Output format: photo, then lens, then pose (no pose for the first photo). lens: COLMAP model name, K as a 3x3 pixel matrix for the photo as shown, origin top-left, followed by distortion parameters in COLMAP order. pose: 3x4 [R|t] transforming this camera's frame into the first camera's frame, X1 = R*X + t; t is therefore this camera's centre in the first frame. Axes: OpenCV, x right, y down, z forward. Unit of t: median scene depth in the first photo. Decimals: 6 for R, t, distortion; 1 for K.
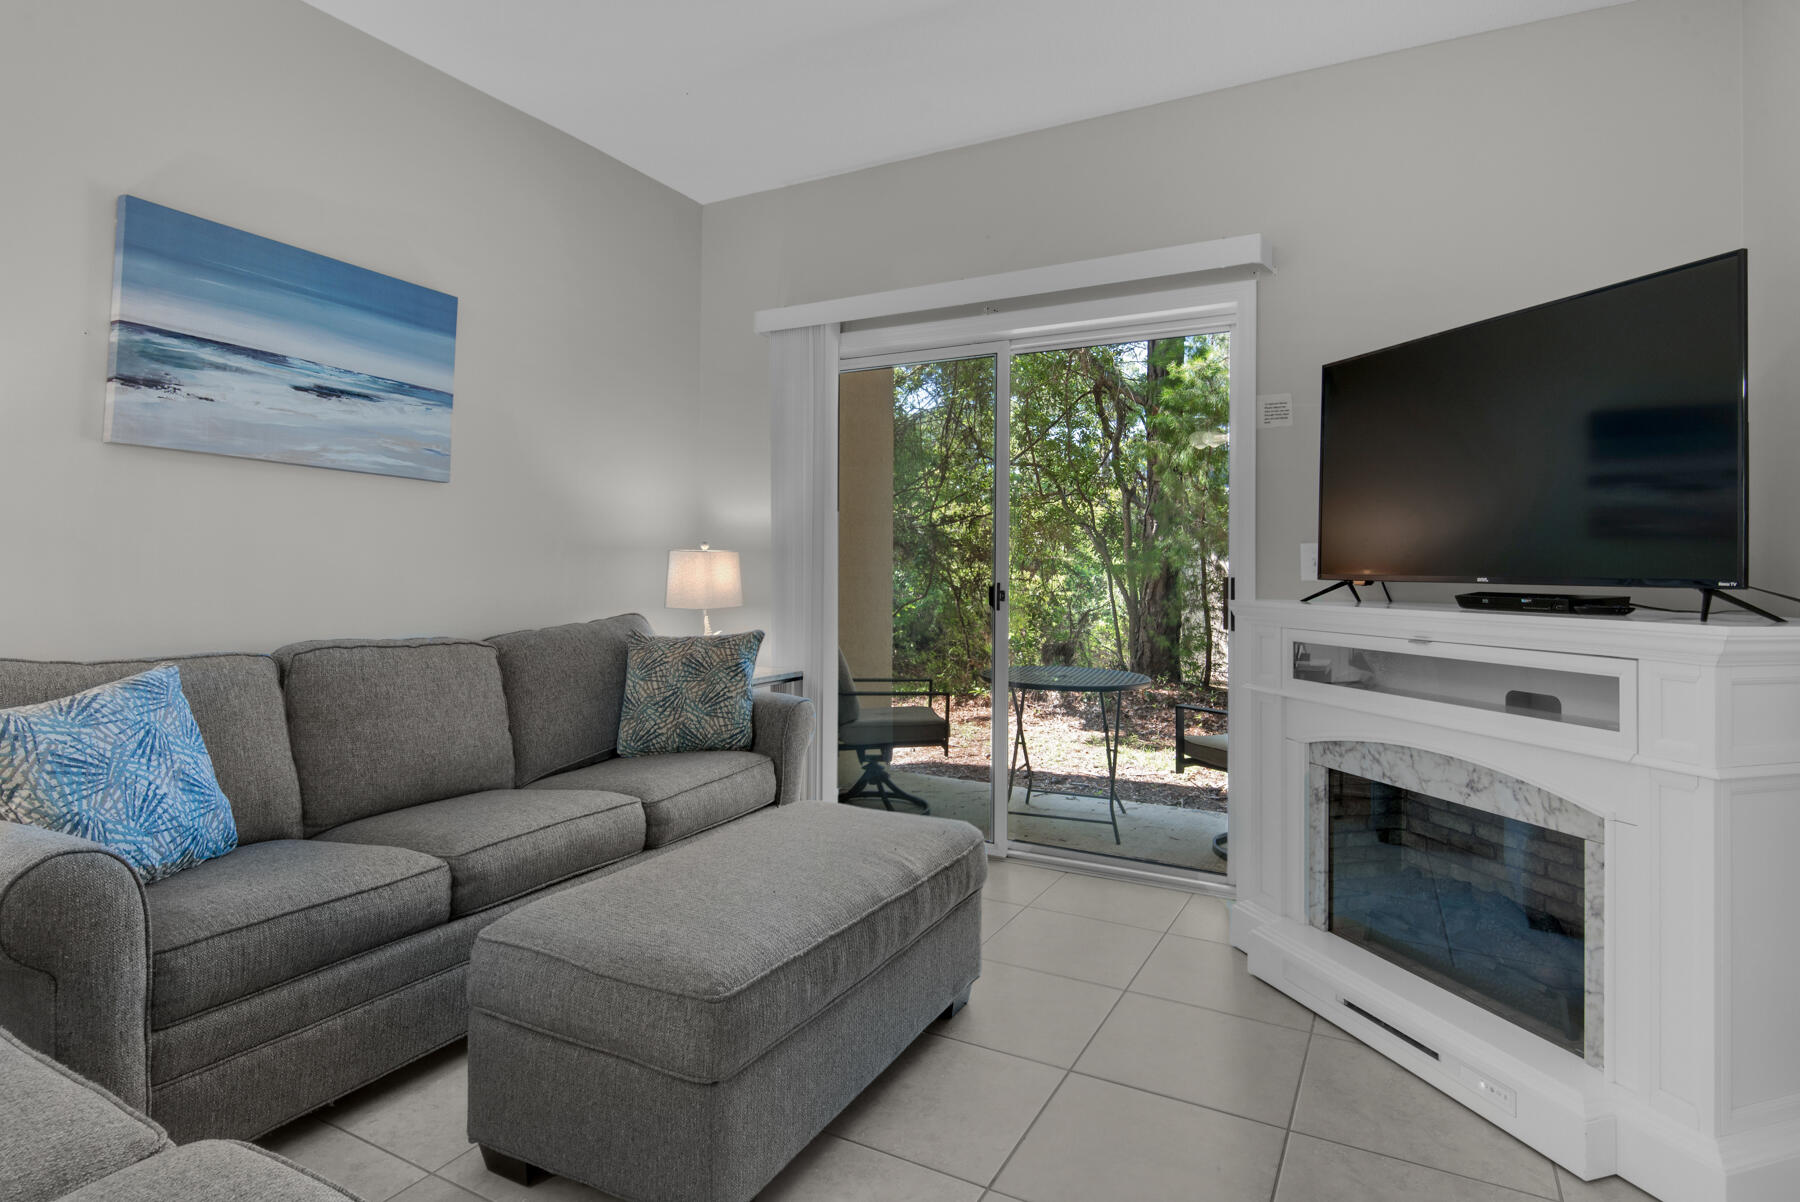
lens RADIAL K [[933.8, 0, 913.5], [0, 933.8, 557.6], [0, 0, 1]] dist [0.009470, -0.015677]
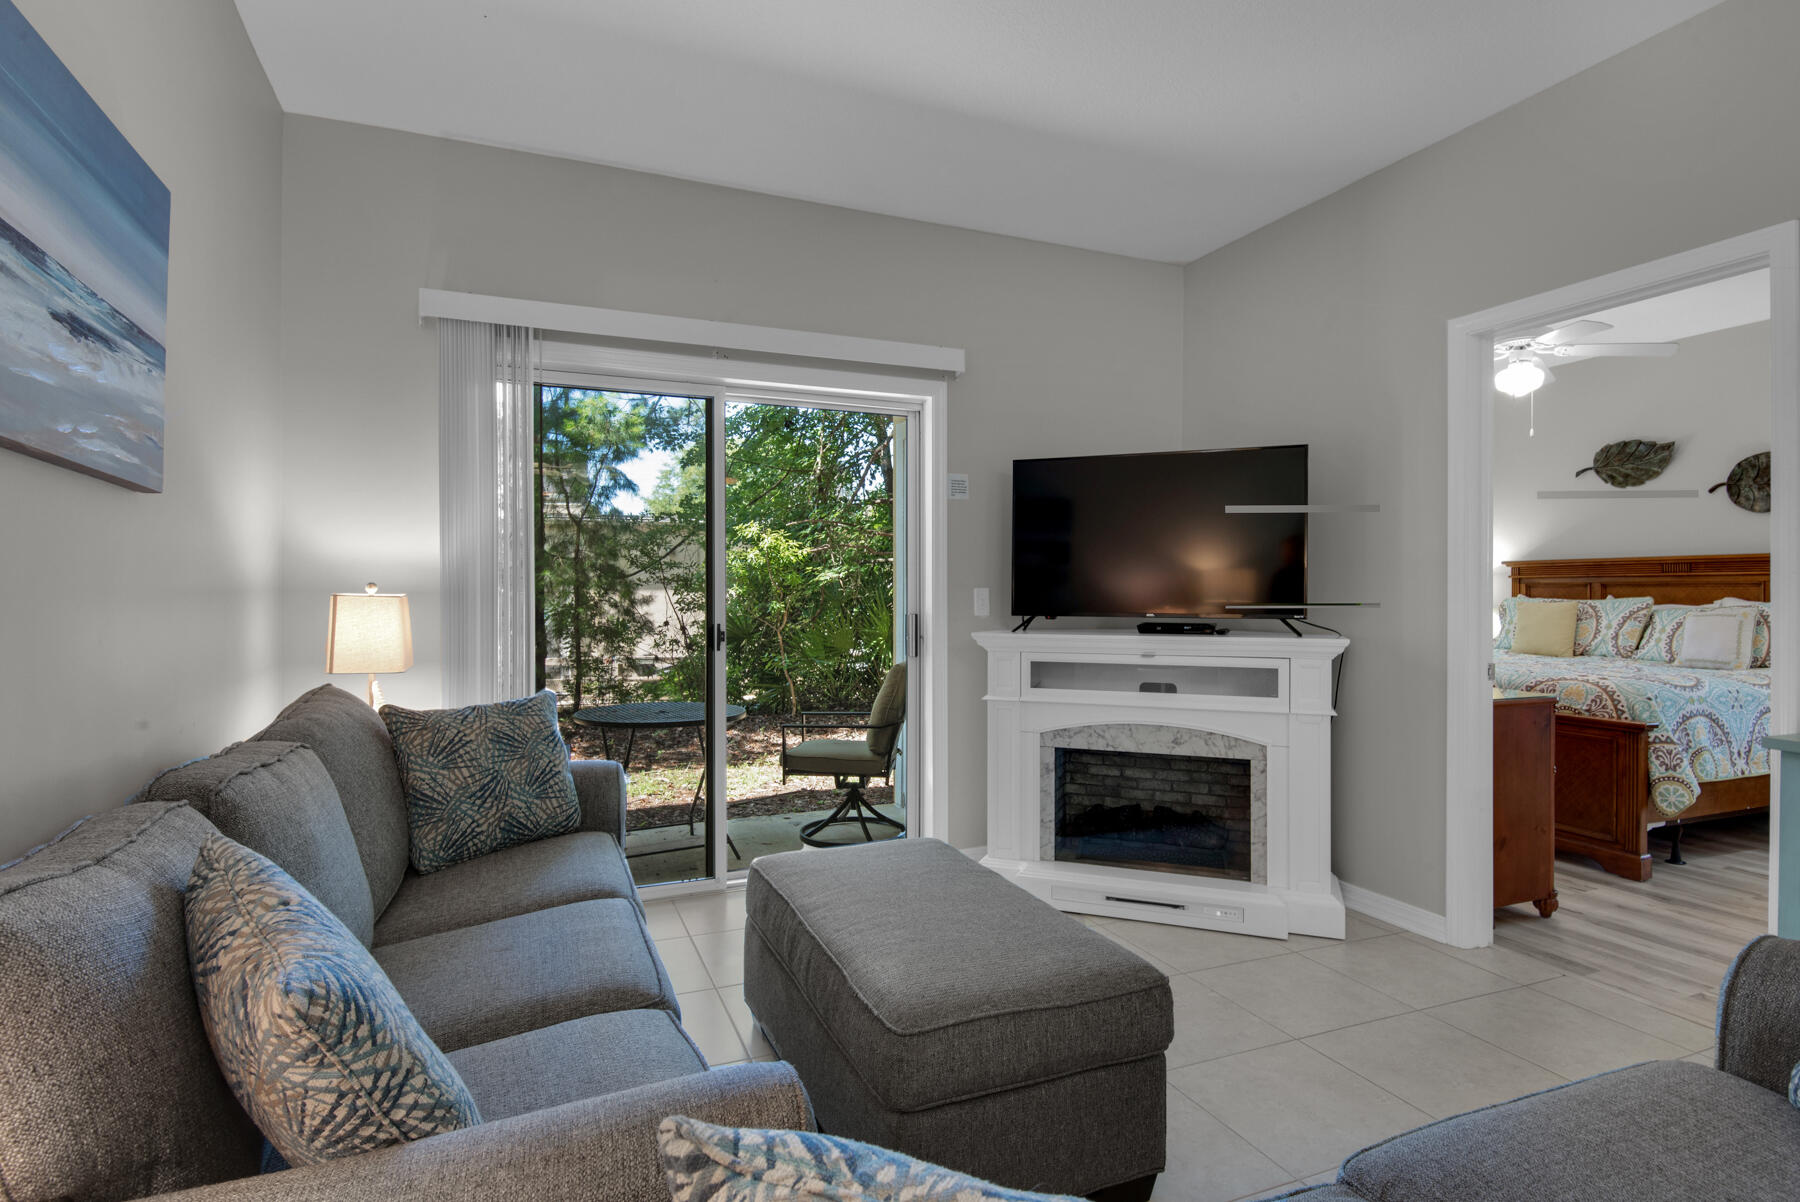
lens RADIAL K [[933.8, 0, 910.7], [0, 933.8, 593.6], [0, 0, 1]] dist [0.009470, -0.015677]
pose [[0.625051, -0.008910, 0.780533, -0.781133], [-0.004837, 0.999871, 0.015288, -0.030715], [-0.780569, -0.013331, 0.624928, 0.274539]]
